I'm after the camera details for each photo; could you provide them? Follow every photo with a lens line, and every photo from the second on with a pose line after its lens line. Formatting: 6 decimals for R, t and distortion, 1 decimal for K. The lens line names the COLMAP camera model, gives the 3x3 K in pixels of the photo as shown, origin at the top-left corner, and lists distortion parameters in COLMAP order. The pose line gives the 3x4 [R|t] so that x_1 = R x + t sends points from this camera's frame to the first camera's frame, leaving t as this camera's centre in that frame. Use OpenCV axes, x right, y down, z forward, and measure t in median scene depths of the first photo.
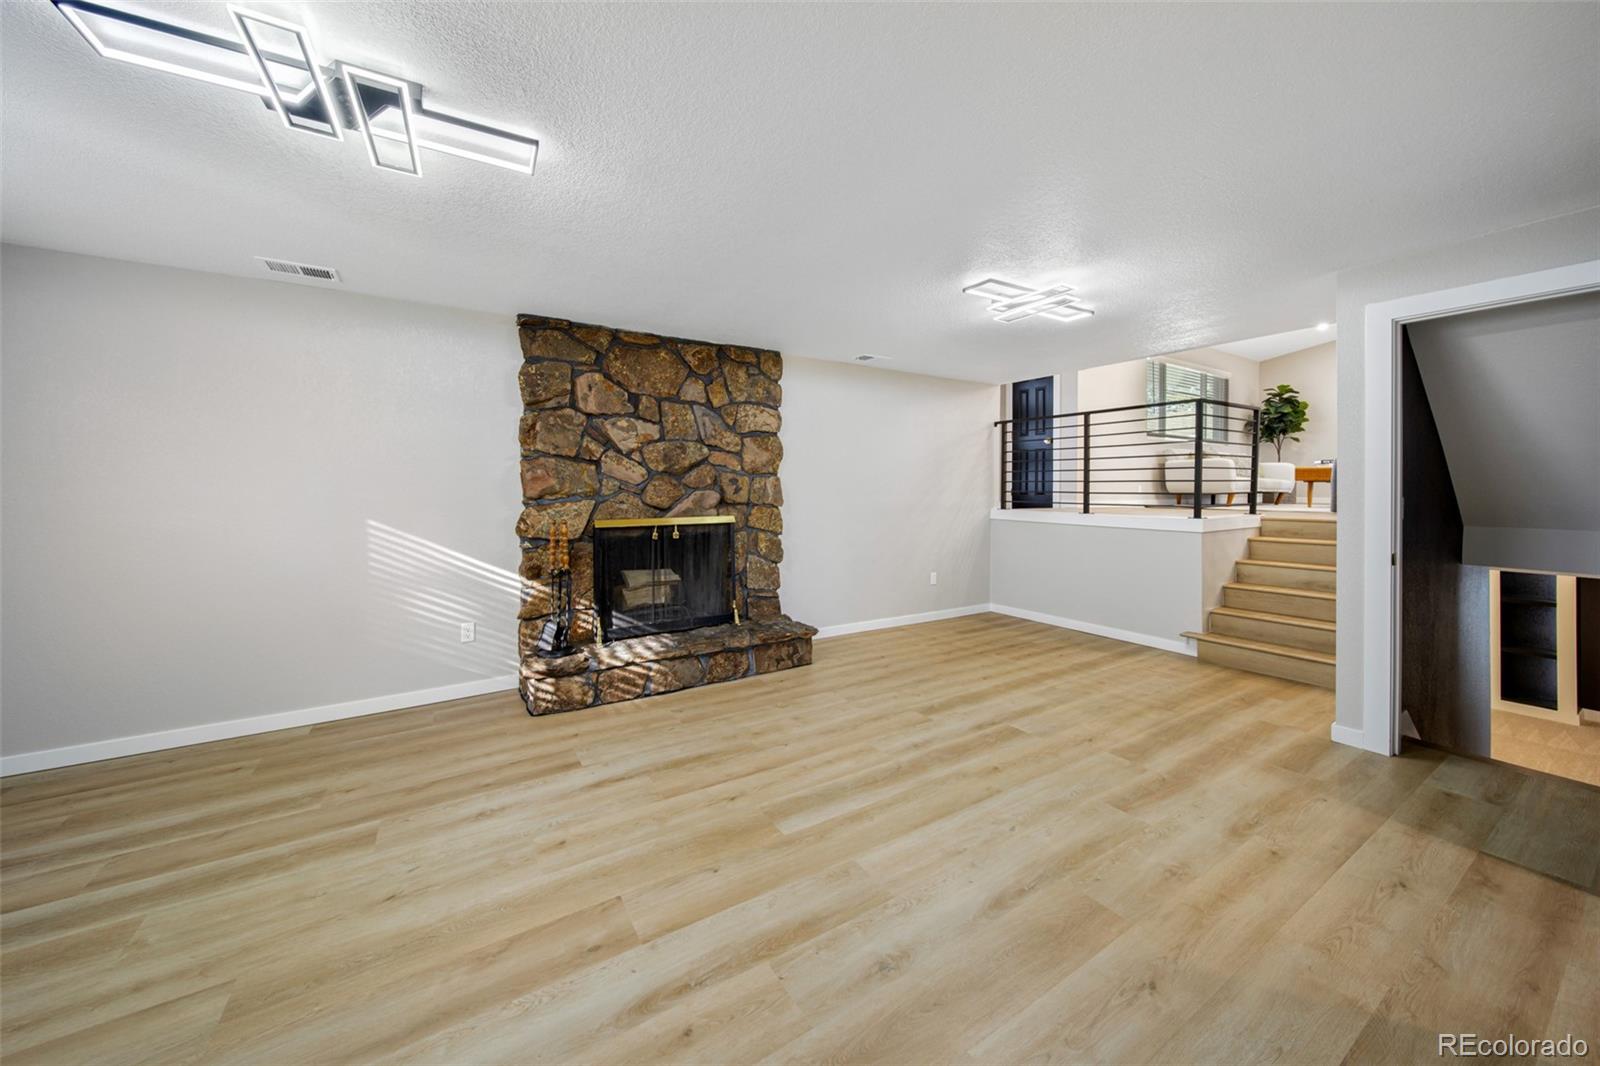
lens RADIAL K [[569.2, 0, 798.5], [0, 569.2, 490.3], [0, 0, 1]] dist [-0.006849, -0.000435]
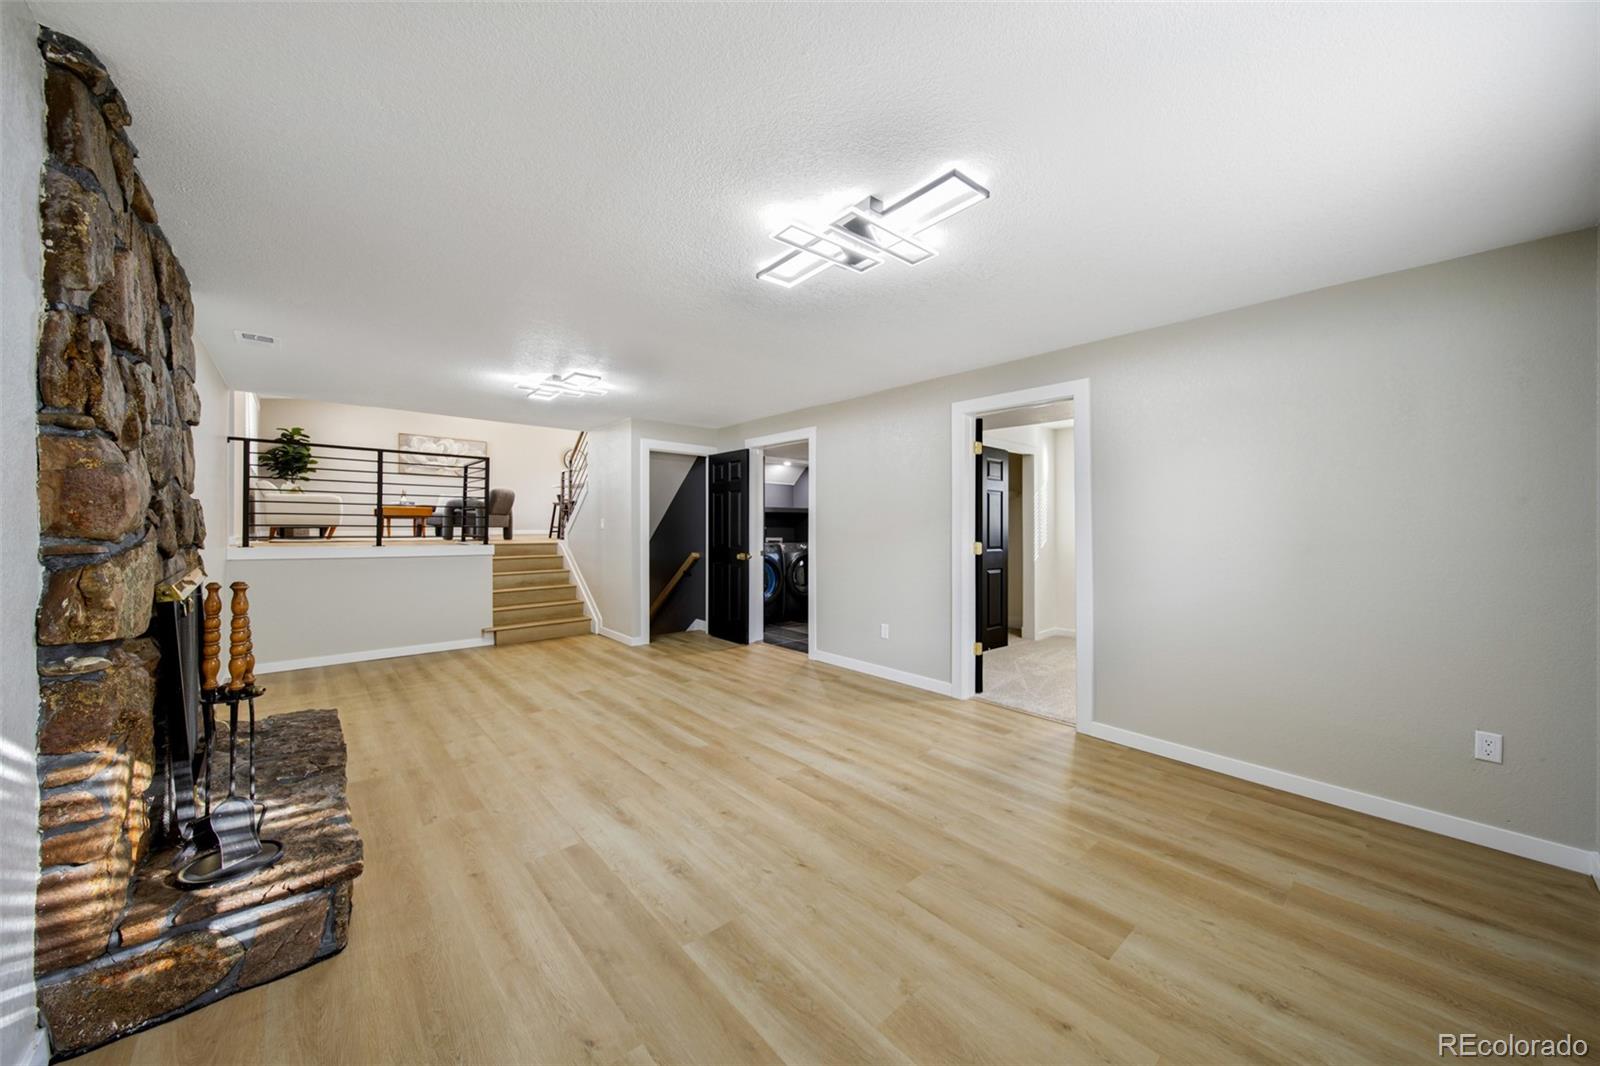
lens RADIAL K [[569.2, 0, 796.6], [0, 569.2, 526.5], [0, 0, 1]] dist [-0.006849, -0.000435]
pose [[-0.163779, -0.002696, 0.986493, -1.245169], [0.000177, 0.999996, 0.002762, 0.003939], [-0.986497, 0.000627, -0.163778, 0.792122]]
